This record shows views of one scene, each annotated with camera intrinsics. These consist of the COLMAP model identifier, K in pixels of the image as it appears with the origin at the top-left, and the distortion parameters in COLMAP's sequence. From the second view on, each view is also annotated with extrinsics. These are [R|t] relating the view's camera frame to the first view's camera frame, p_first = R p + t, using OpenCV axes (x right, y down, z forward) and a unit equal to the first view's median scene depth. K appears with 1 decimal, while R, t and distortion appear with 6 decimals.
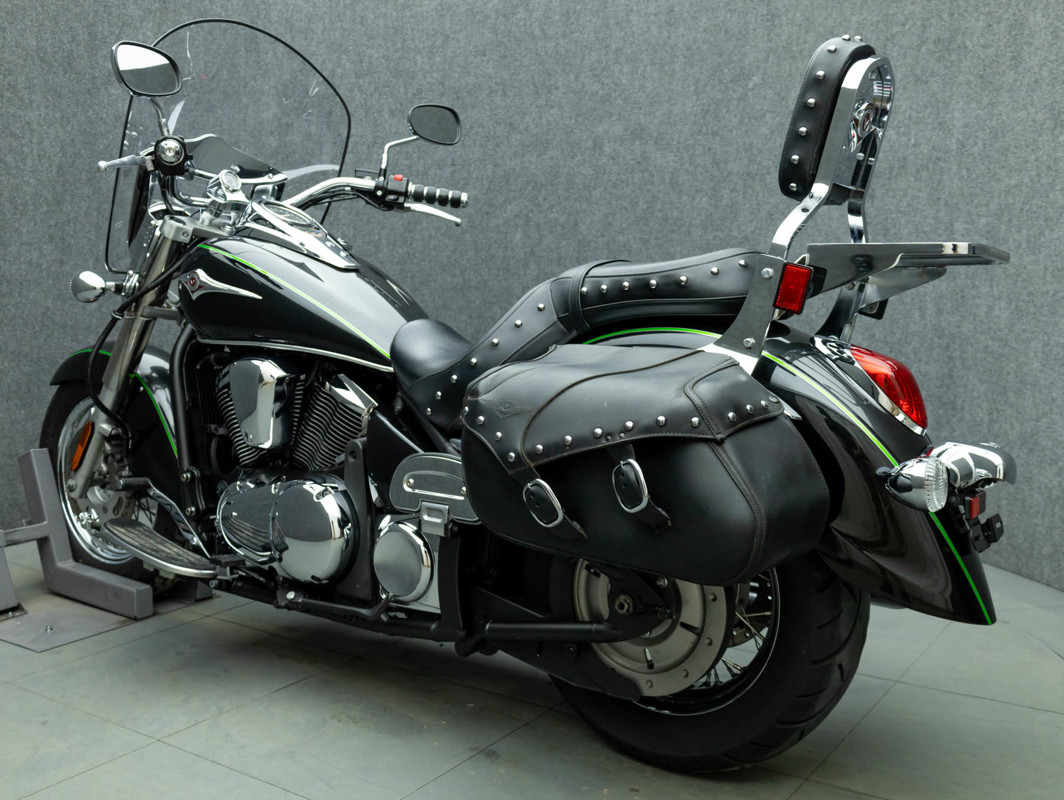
lens RADIAL K [[1022.5, 0, 544.5], [0, 1022.5, 406.3], [0, 0, 1]] dist [-0.033958, 0.000000]
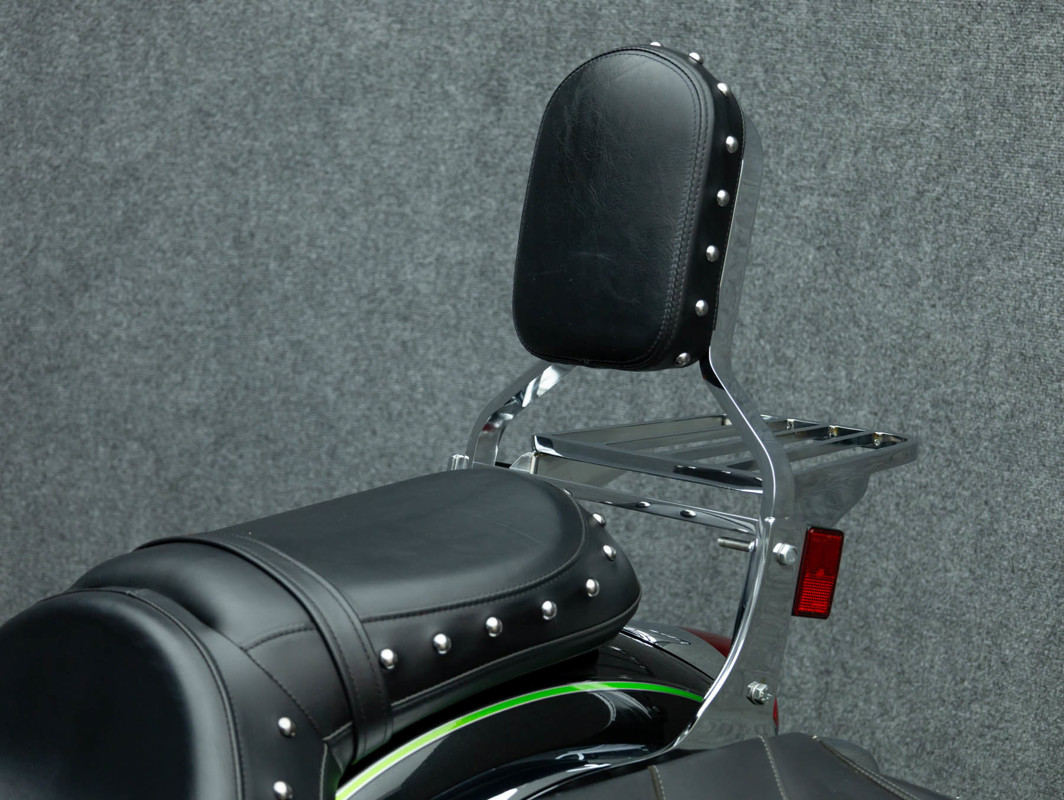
lens RADIAL K [[2307.9, 0, 526.4], [0, 2307.9, 395.1], [0, 0, 1]] dist [0.038626, 0.000000]
pose [[0.850841, -0.063208, 0.521608, -0.143002], [0.024839, 0.996466, 0.080235, -0.184989], [-0.524836, -0.055312, 0.849404, 0.285377]]
